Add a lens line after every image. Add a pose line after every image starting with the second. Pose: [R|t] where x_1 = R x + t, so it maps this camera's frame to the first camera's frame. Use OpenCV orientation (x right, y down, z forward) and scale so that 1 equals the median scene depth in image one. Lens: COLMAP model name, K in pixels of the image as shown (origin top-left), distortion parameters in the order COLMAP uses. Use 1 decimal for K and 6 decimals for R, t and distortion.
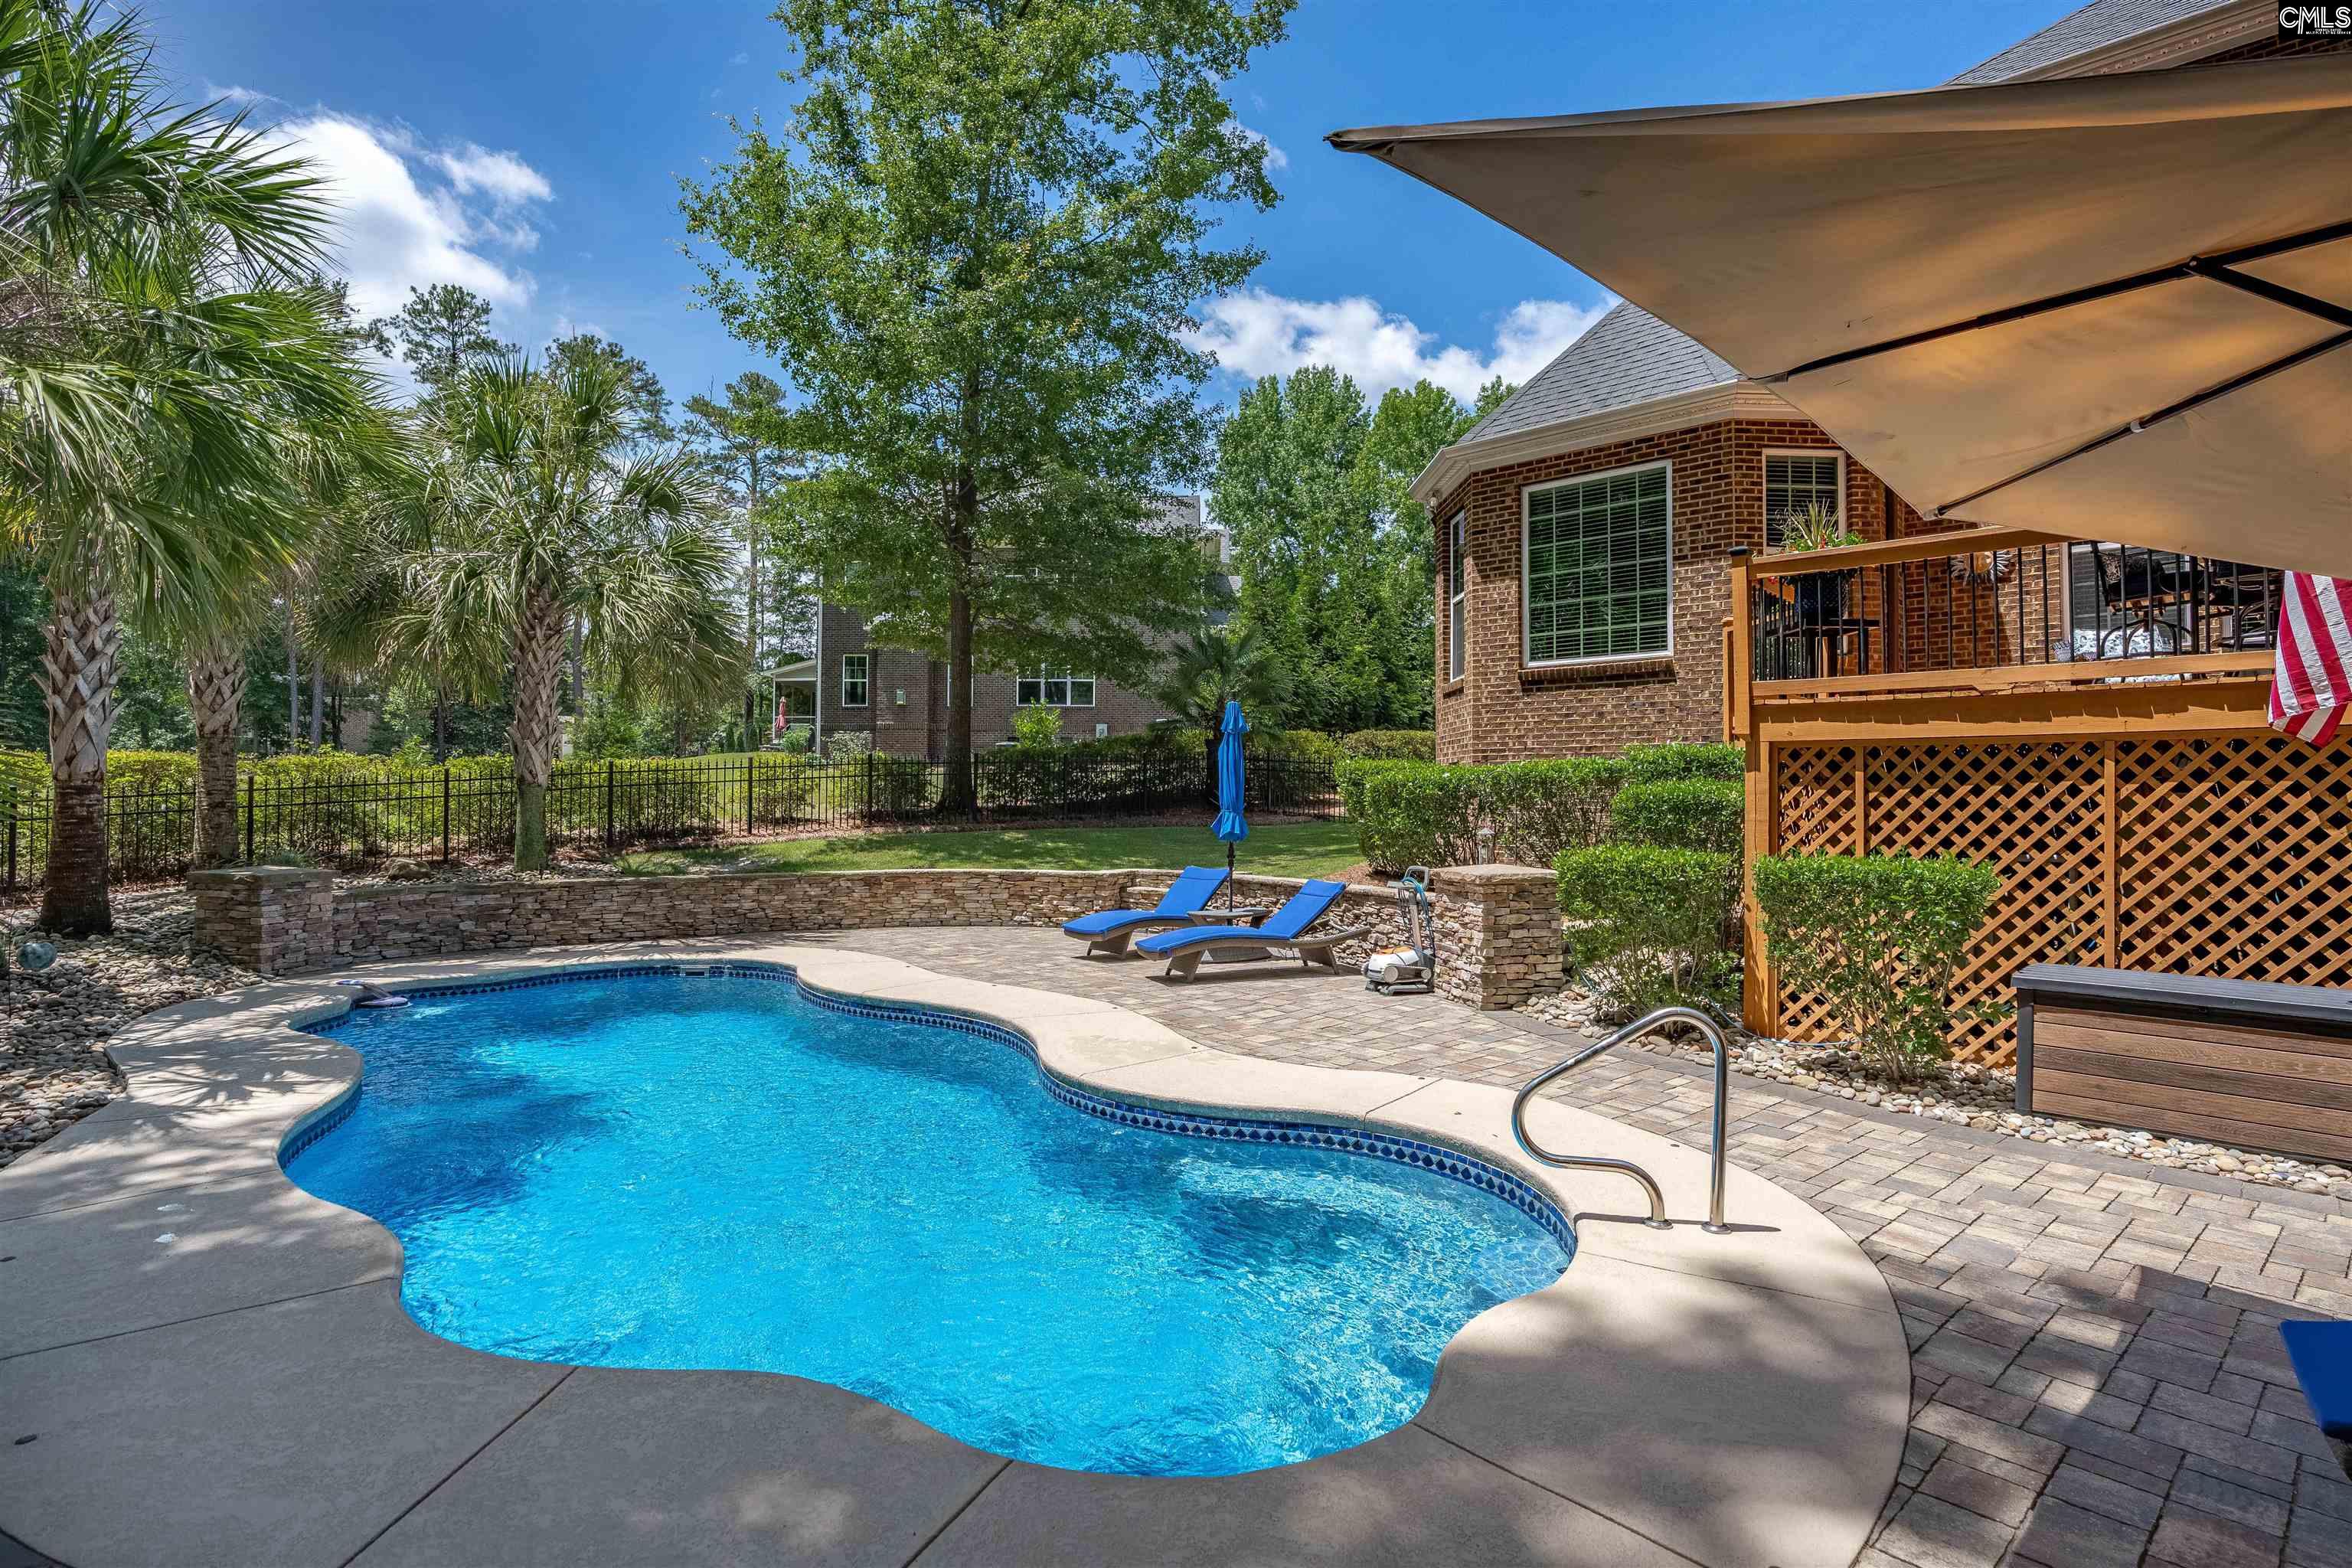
lens RADIAL K [[1108.4, 0, 1170.0], [0, 1108.4, 797.9], [0, 0, 1]] dist [-0.004280, -0.001577]
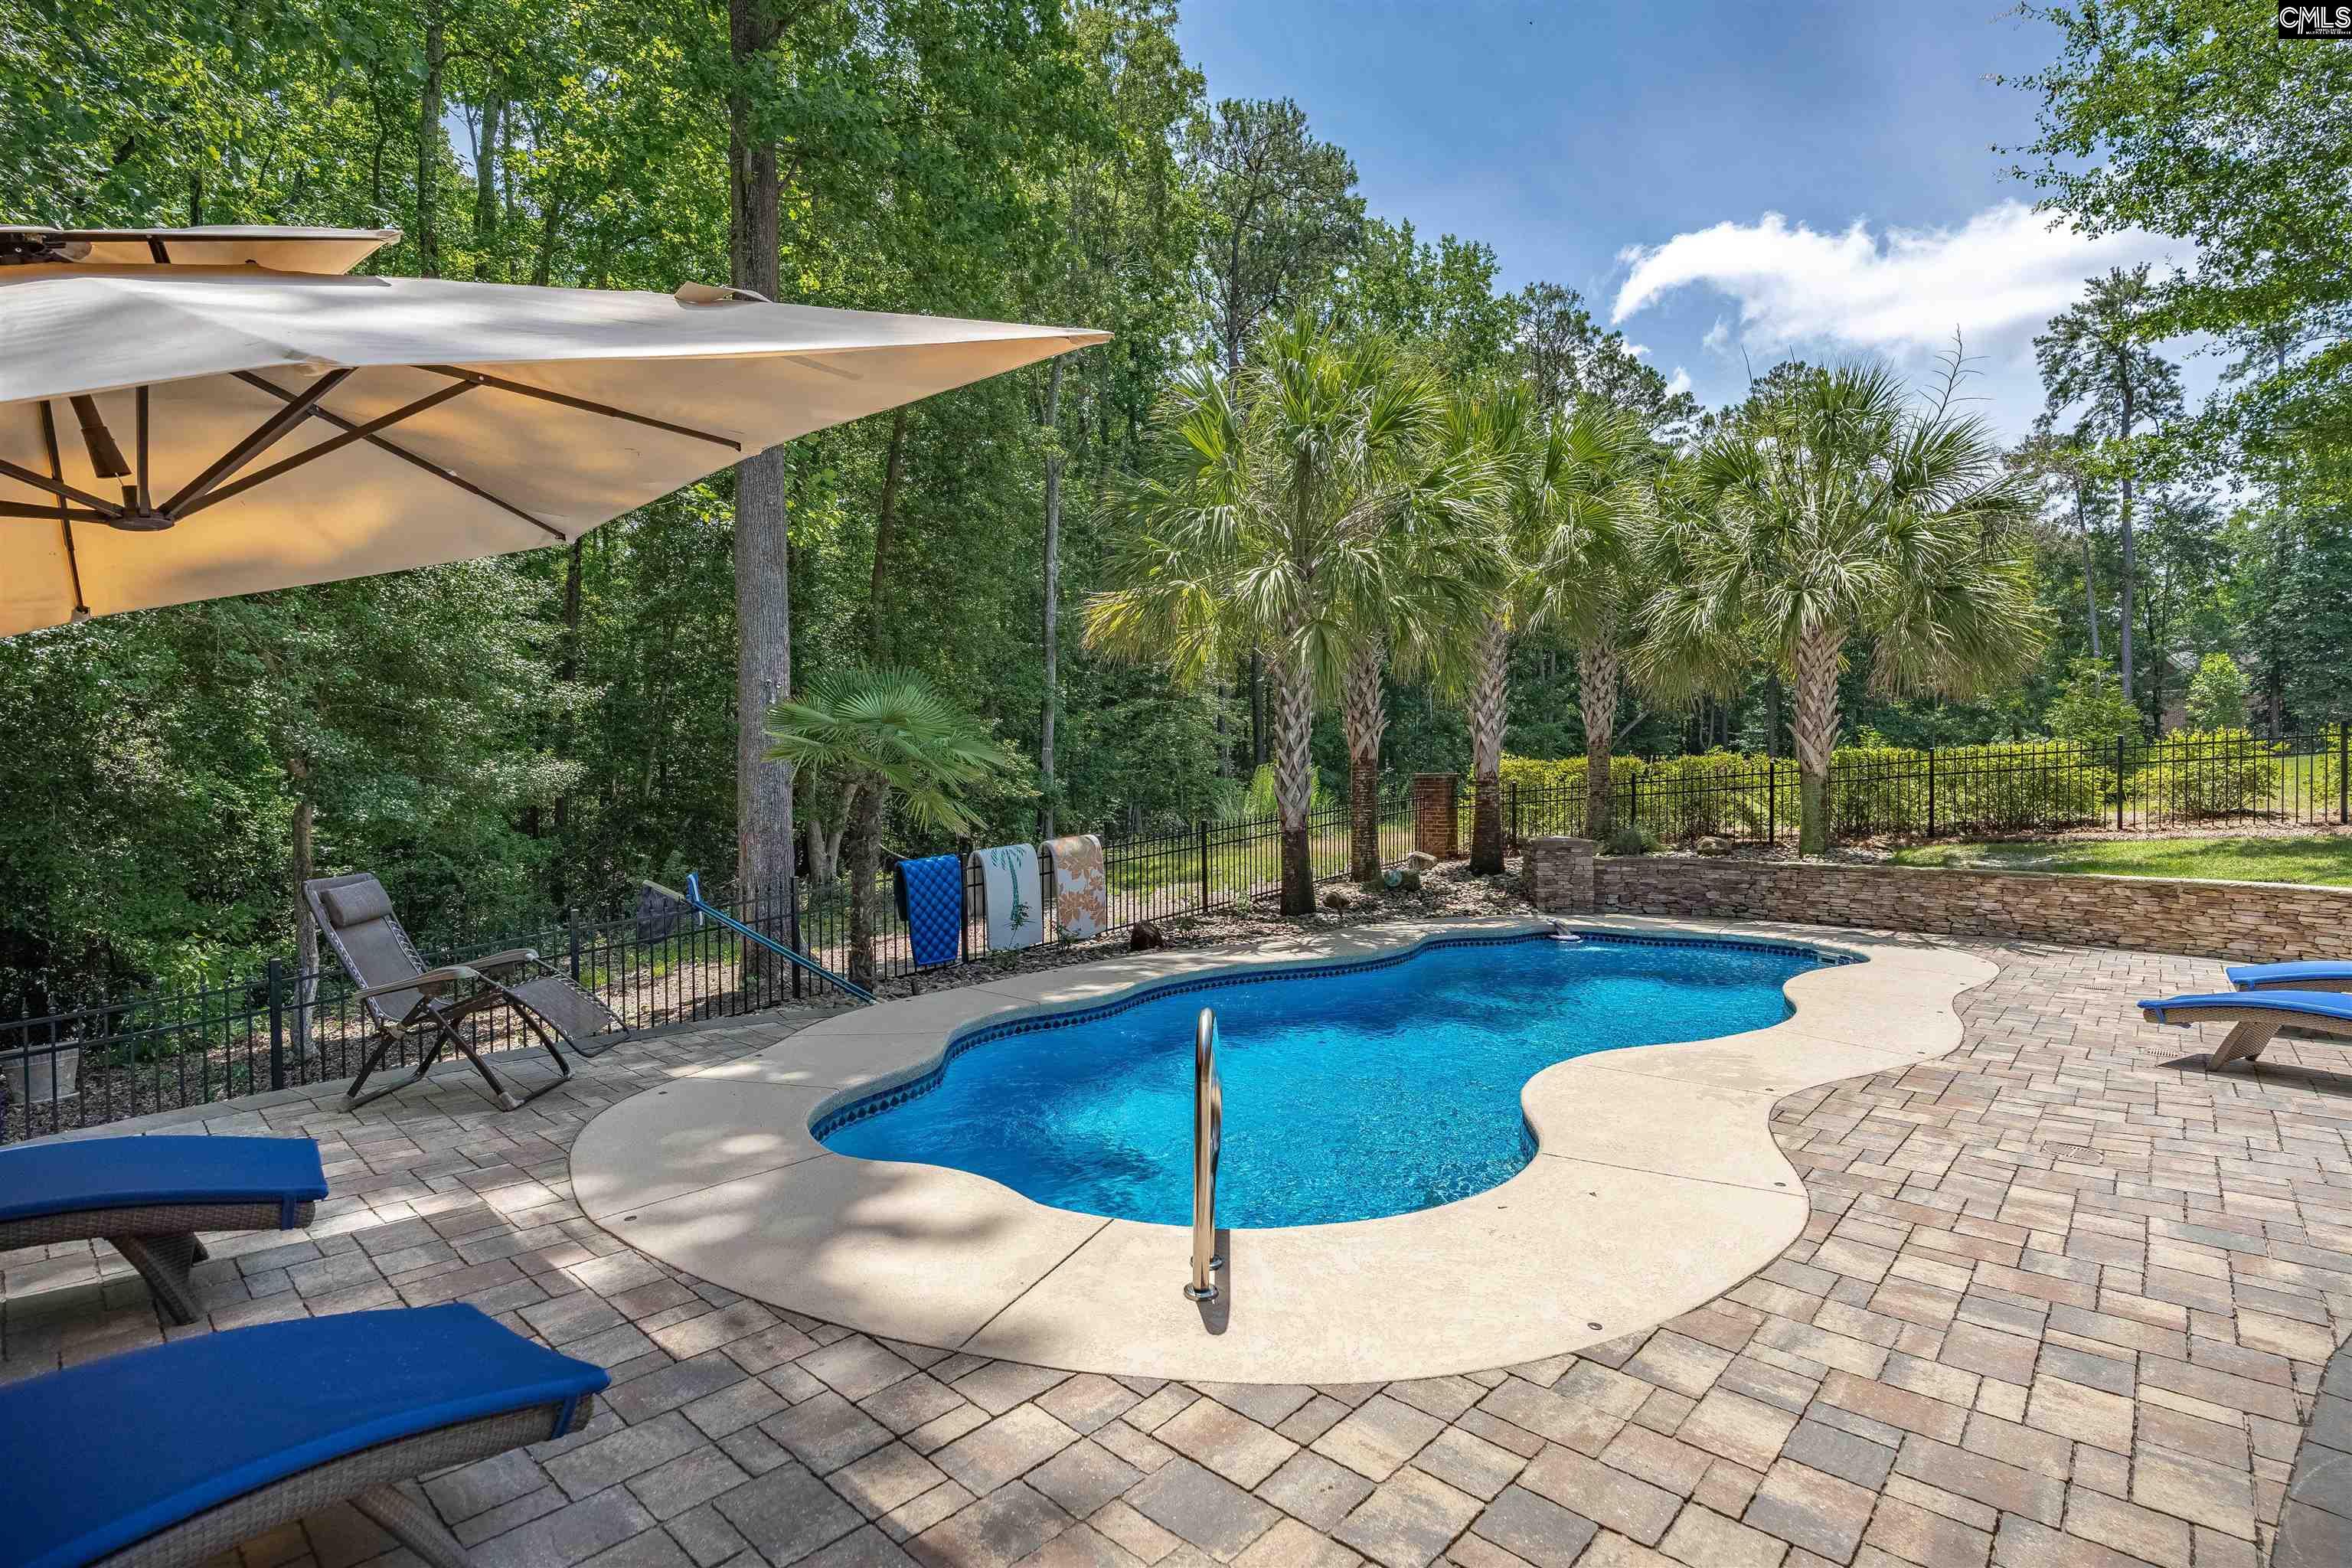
lens RADIAL K [[1108.4, 0, 1237.9], [0, 1108.4, 794.7], [0, 0, 1]] dist [-0.004280, -0.001577]
pose [[0.143497, -0.007976, -0.989619, 0.418413], [0.003952, 0.999964, -0.007486, 0.013937], [0.989643, -0.002837, 0.143524, 0.298841]]
